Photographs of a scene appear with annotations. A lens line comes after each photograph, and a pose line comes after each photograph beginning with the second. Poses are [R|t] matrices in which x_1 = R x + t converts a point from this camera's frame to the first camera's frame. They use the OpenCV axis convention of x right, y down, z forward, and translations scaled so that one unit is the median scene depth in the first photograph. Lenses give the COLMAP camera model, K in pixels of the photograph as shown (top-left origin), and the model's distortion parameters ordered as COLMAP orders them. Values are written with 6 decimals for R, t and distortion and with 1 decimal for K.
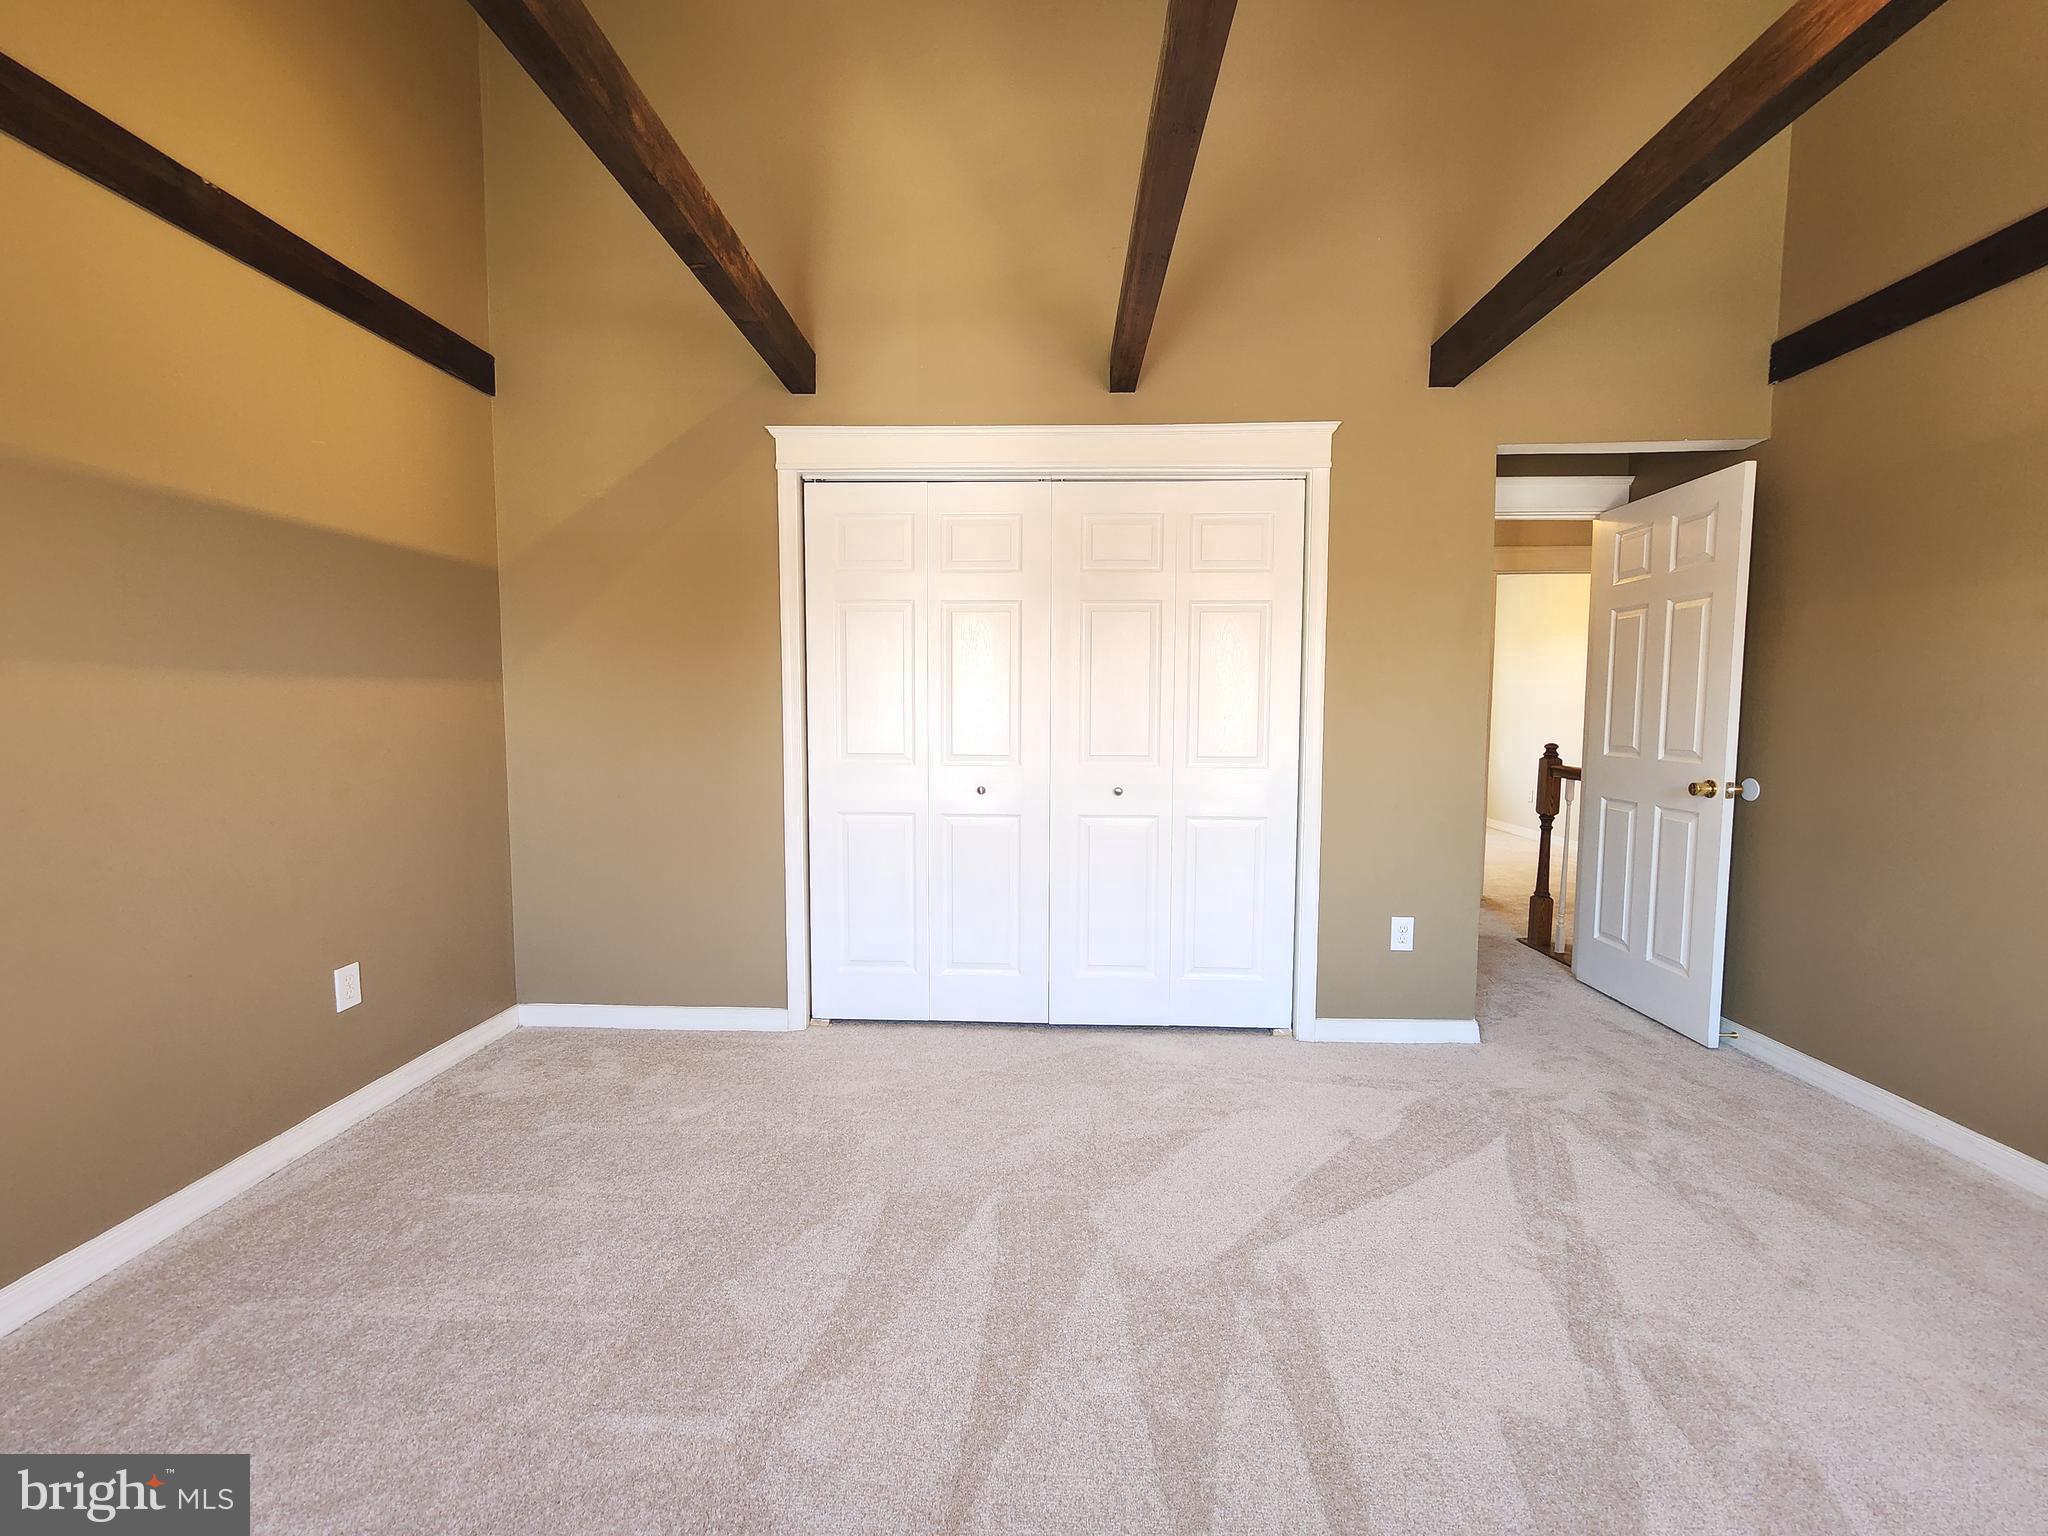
lens RADIAL K [[843.2, 0, 1021.0], [0, 843.2, 768.1], [0, 0, 1]] dist [0.000405, 0.000578]
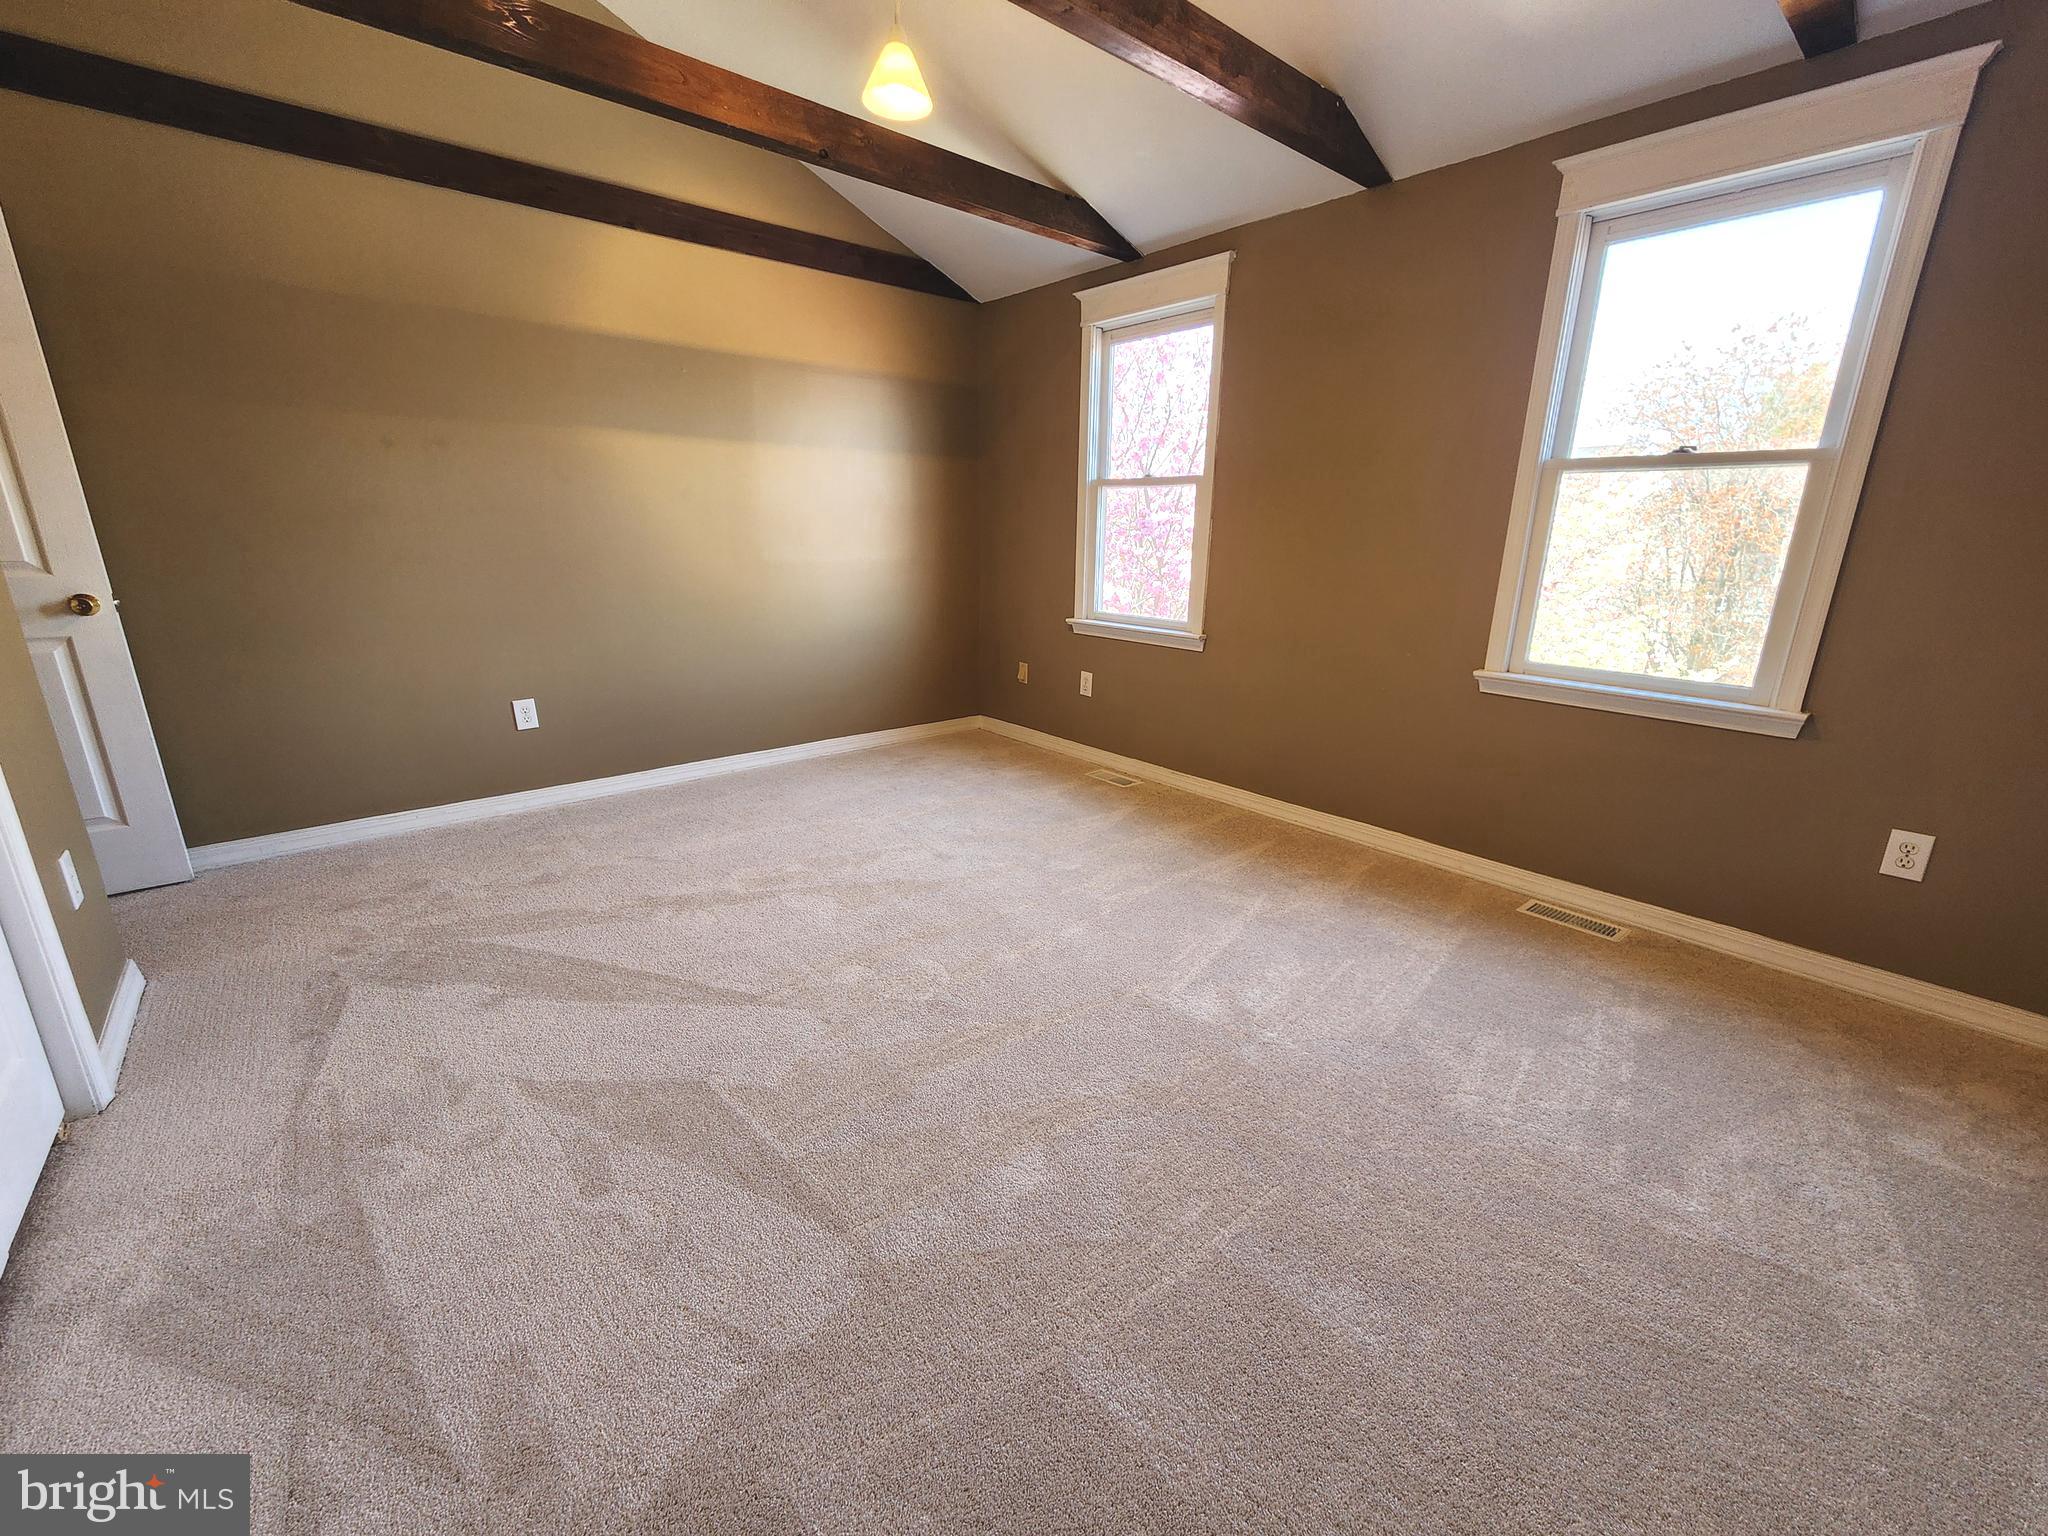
lens RADIAL K [[843.2, 0, 1021.0], [0, 843.2, 768.1], [0, 0, 1]] dist [0.000405, 0.000578]
pose [[-0.670427, -0.212741, 0.710823, -0.459737], [0.046187, 0.944190, 0.326148, -0.053739], [-0.740537, 0.251489, -0.623184, 0.875491]]
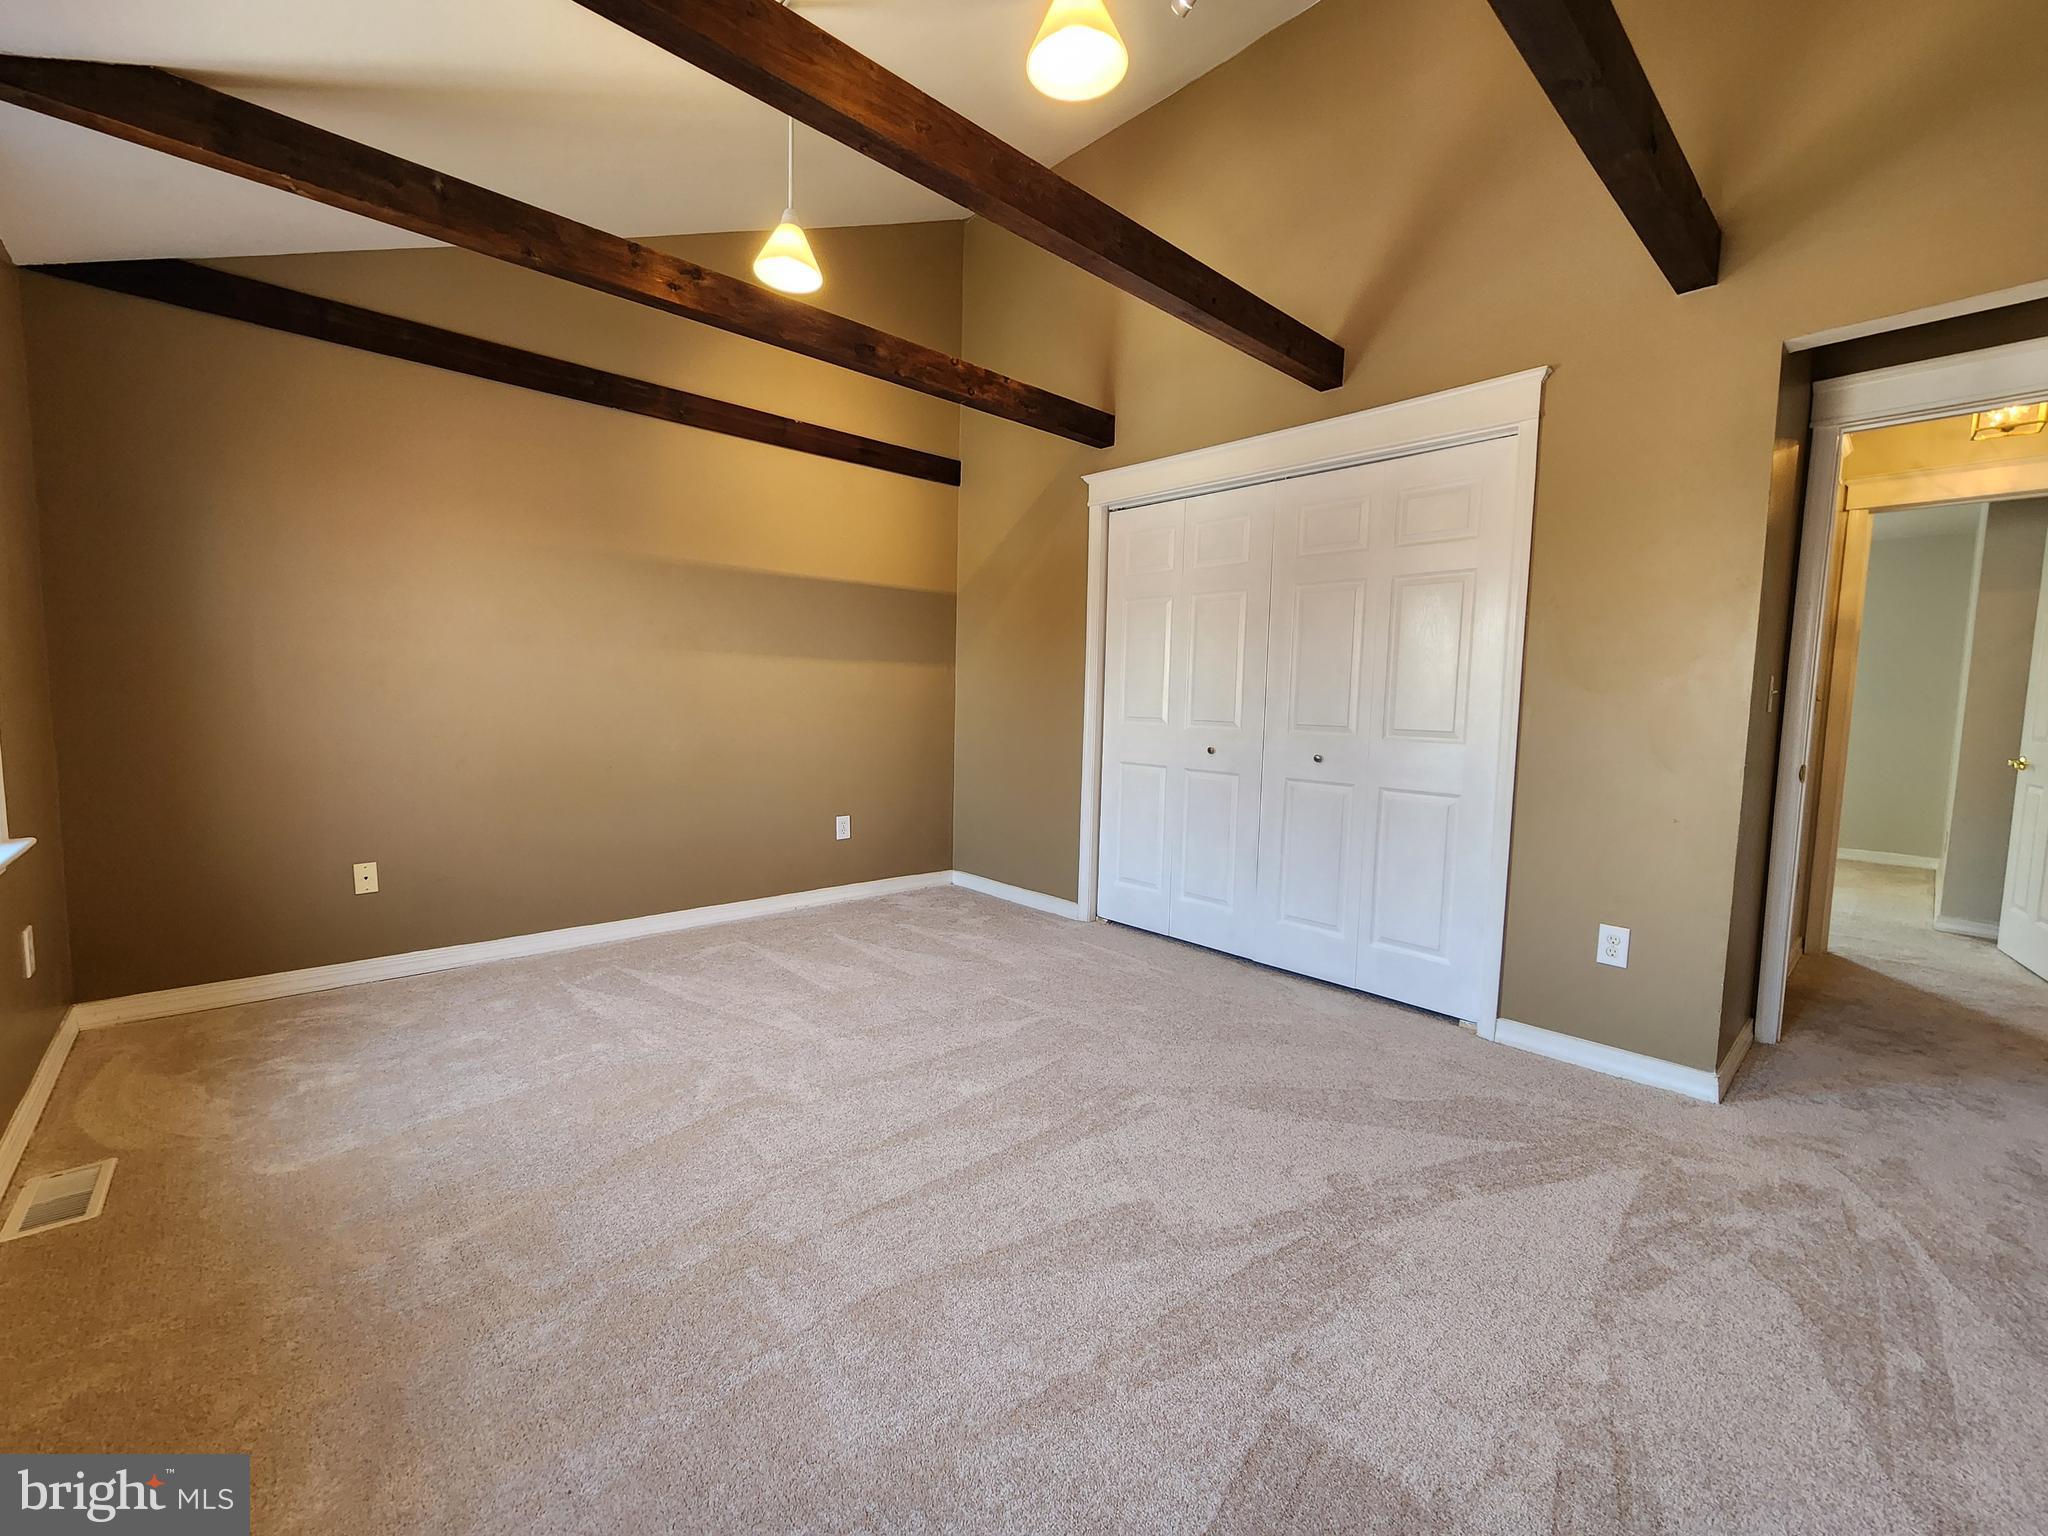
lens RADIAL K [[843.2, 0, 1021.0], [0, 843.2, 768.1], [0, 0, 1]] dist [0.000405, 0.000578]
pose [[0.703675, 0.072817, -0.706781, 0.639151], [-0.074362, 0.996819, 0.028664, 0.038645], [0.706620, 0.032388, 0.706852, -0.032216]]
